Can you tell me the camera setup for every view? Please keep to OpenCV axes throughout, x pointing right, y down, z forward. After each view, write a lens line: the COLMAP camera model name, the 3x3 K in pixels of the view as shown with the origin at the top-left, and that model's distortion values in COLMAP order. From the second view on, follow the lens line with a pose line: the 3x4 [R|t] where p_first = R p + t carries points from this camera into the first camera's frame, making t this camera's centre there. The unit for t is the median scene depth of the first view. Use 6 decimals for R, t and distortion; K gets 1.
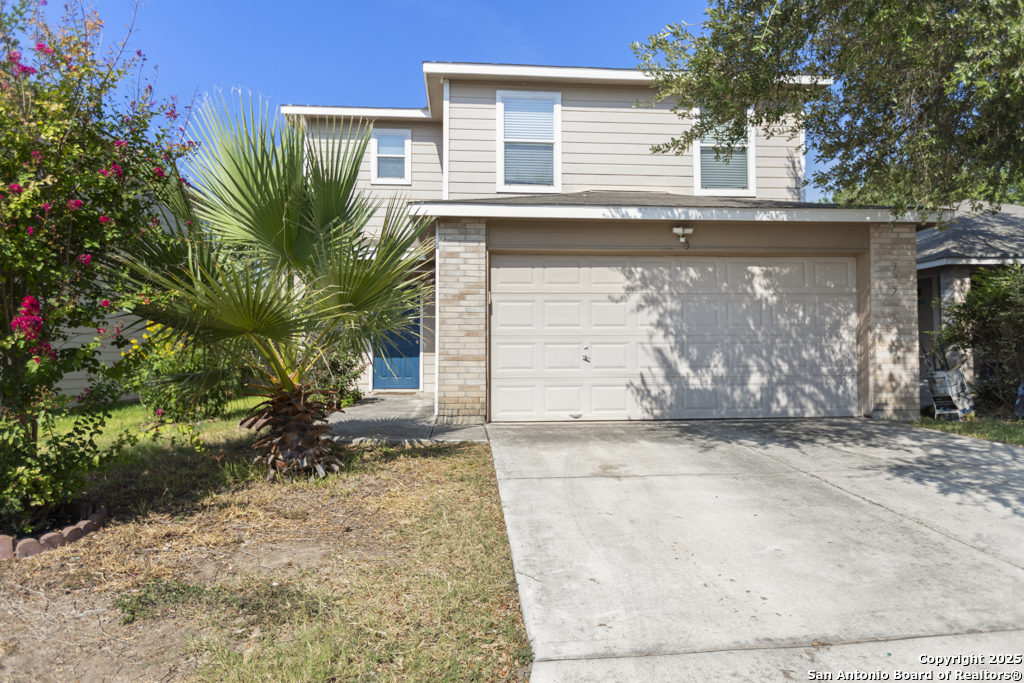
lens RADIAL K [[625.0, 0, 512.0], [0, 625.0, 323.2], [0, 0, 1]] dist [-0.005945, -0.002637]
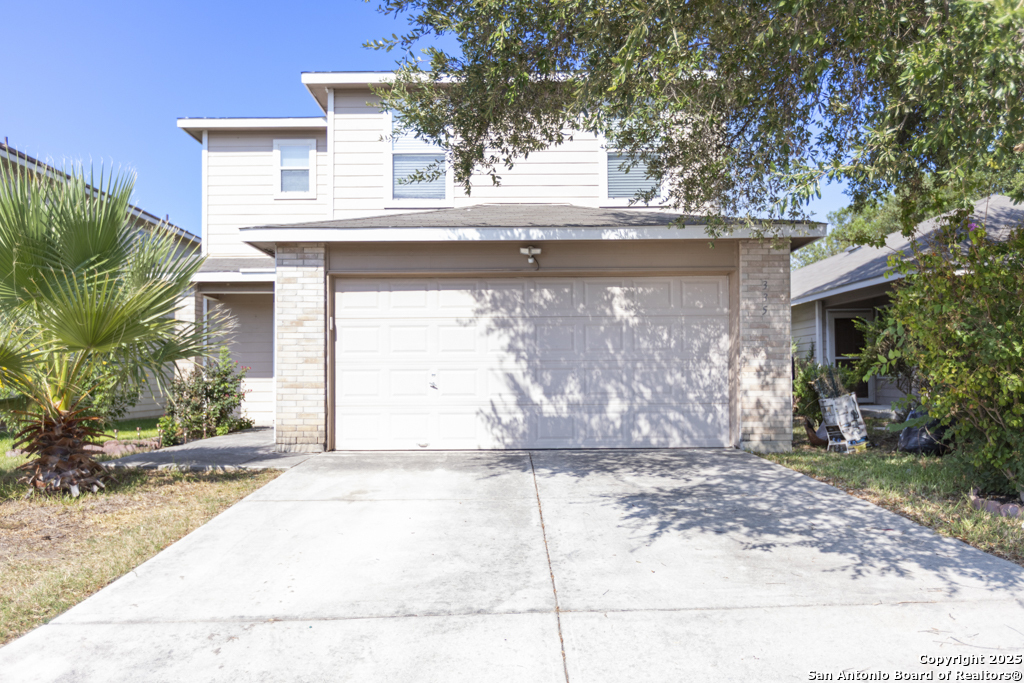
lens RADIAL K [[742.0, 0, 512.0], [0, 742.0, 341.5], [0, 0, 1]] dist [-0.000838, -0.032519]
pose [[0.997248, -0.006873, -0.073814, 0.320996], [0.007129, 0.999969, 0.003201, -0.012909], [0.073789, -0.003719, 0.997267, -0.130315]]
